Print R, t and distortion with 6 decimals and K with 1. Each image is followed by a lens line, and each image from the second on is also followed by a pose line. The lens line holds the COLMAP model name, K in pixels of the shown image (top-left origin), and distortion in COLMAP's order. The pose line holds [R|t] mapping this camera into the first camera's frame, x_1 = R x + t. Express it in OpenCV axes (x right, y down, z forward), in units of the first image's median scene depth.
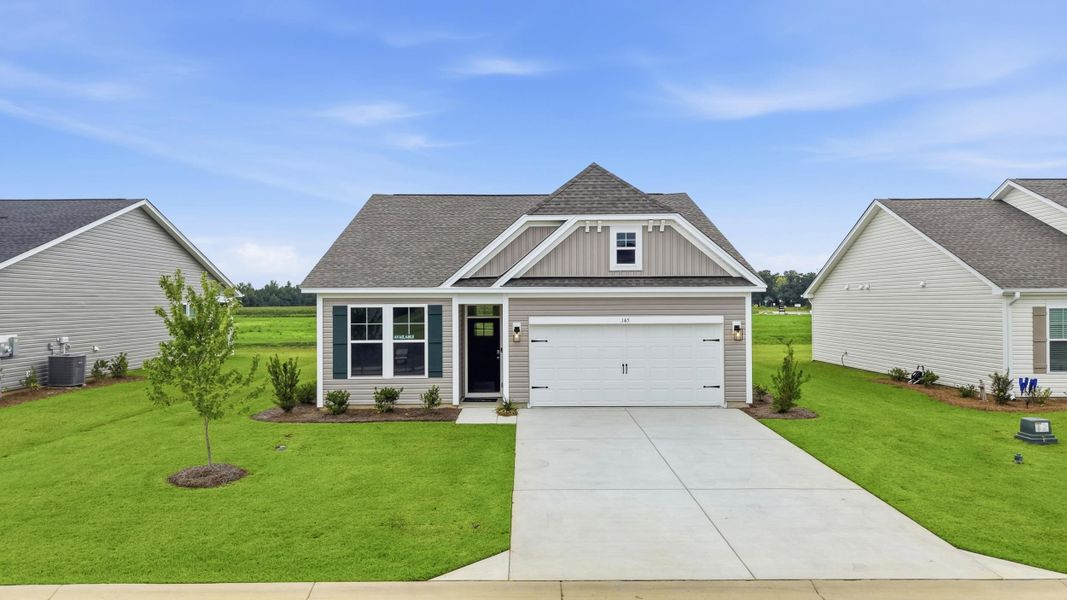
lens RADIAL K [[716.1, 0, 531.8], [0, 716.1, 295.6], [0, 0, 1]] dist [0.040828, -0.037005]
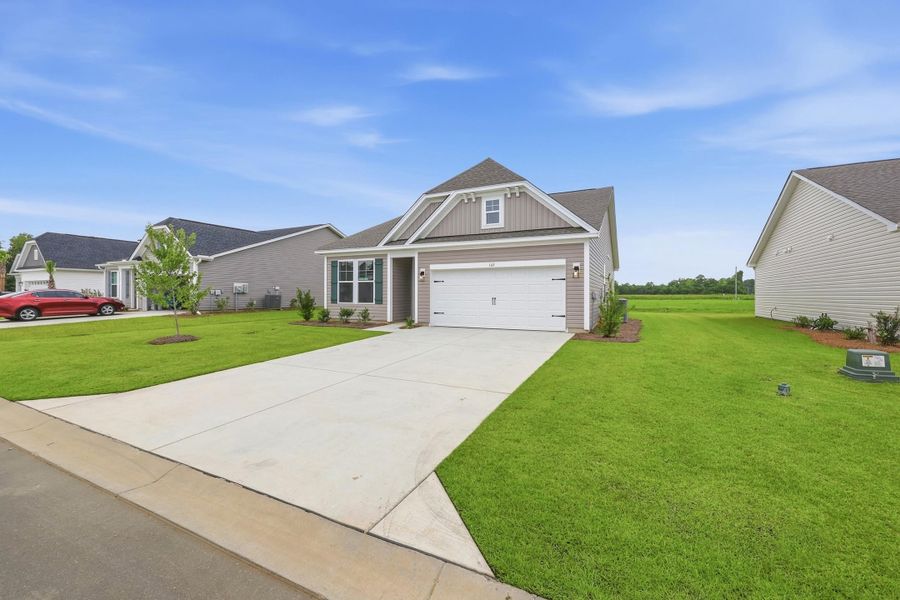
lens RADIAL K [[367.7, 0, 455.4], [0, 367.7, 296.1], [0, 0, 1]] dist [-0.007626, 0.002085]
pose [[0.887778, 0.006950, -0.460220, 0.393025], [-0.002606, 0.999946, 0.010073, 0.087432], [0.460265, -0.007743, 0.887748, 0.349073]]
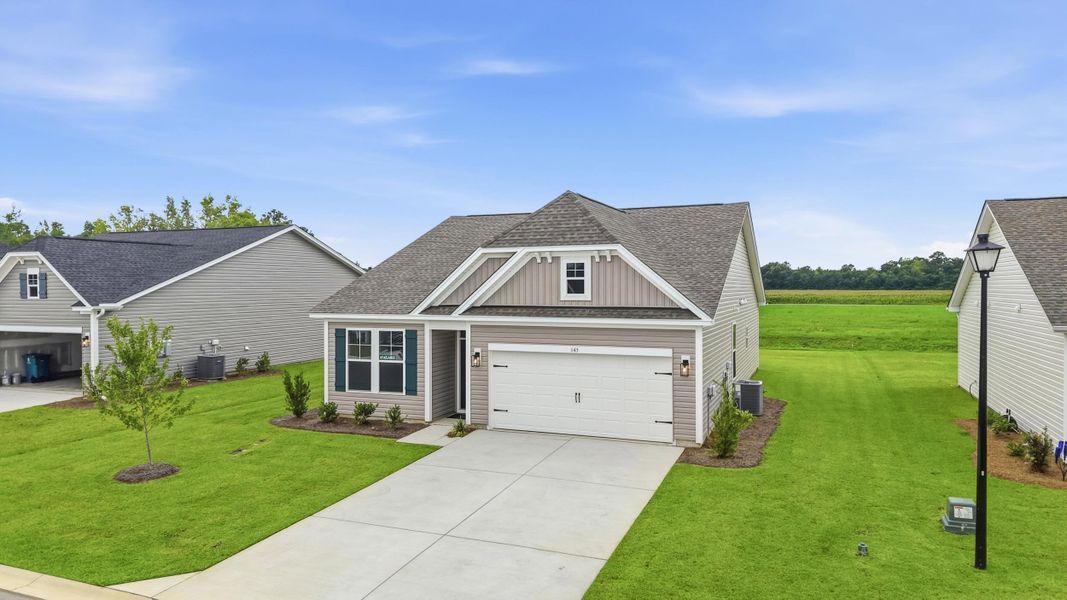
lens RADIAL K [[716.1, 0, 538.8], [0, 716.1, 282.2], [0, 0, 1]] dist [0.040828, -0.037005]
pose [[0.919965, 0.001865, -0.391996, 0.480426], [0.001686, 0.999961, 0.008716, -0.069842], [0.391997, -0.008680, 0.919926, 0.056010]]
